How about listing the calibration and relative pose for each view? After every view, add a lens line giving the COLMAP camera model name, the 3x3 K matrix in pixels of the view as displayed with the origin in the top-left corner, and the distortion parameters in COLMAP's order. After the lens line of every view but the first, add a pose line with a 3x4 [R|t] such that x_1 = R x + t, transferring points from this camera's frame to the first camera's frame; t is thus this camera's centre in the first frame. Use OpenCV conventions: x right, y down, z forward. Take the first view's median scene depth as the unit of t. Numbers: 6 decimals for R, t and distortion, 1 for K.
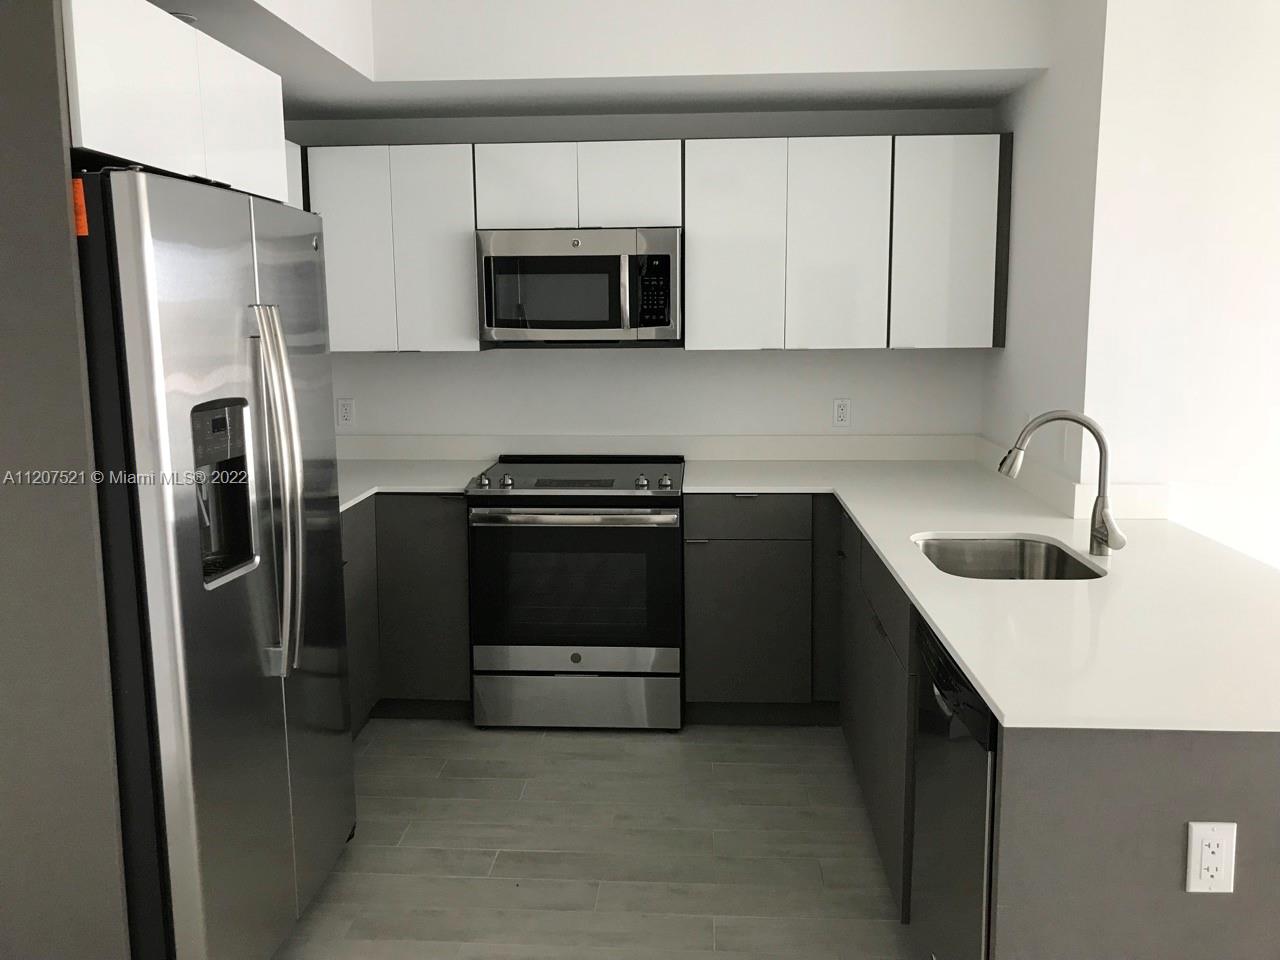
lens RADIAL K [[1060.7, 0, 640.0], [0, 1060.7, 480.0], [0, 0, 1]] dist [0.005490, 0.000265]
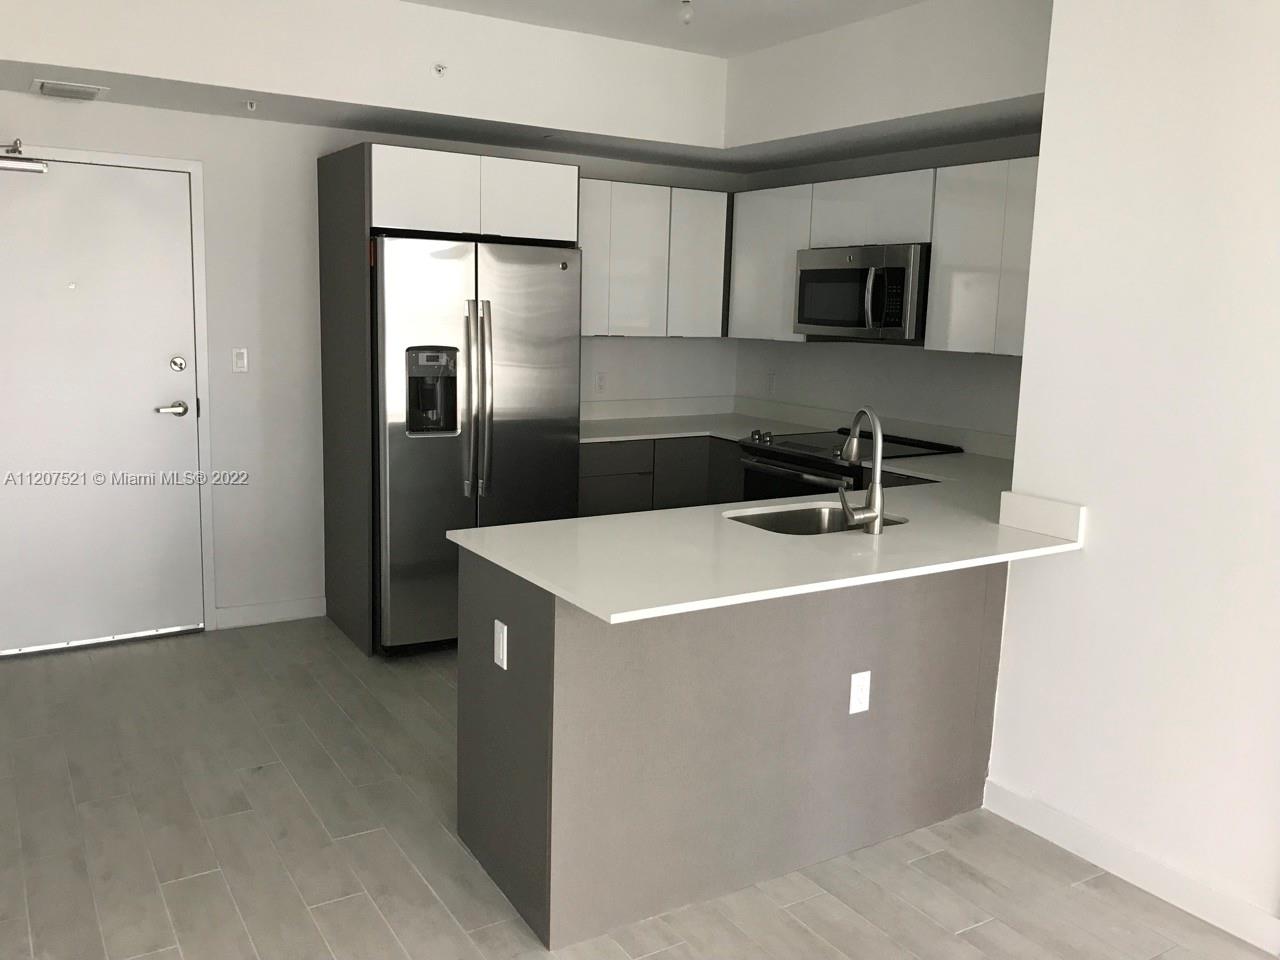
lens RADIAL K [[1060.7, 0, 640.0], [0, 1060.7, 480.0], [0, 0, 1]] dist [0.005490, 0.000265]
pose [[0.580850, 0.149368, -0.800189, 0.842660], [-0.154781, 0.985353, 0.071578, -0.017560], [0.799160, 0.082278, 0.595461, 0.079697]]
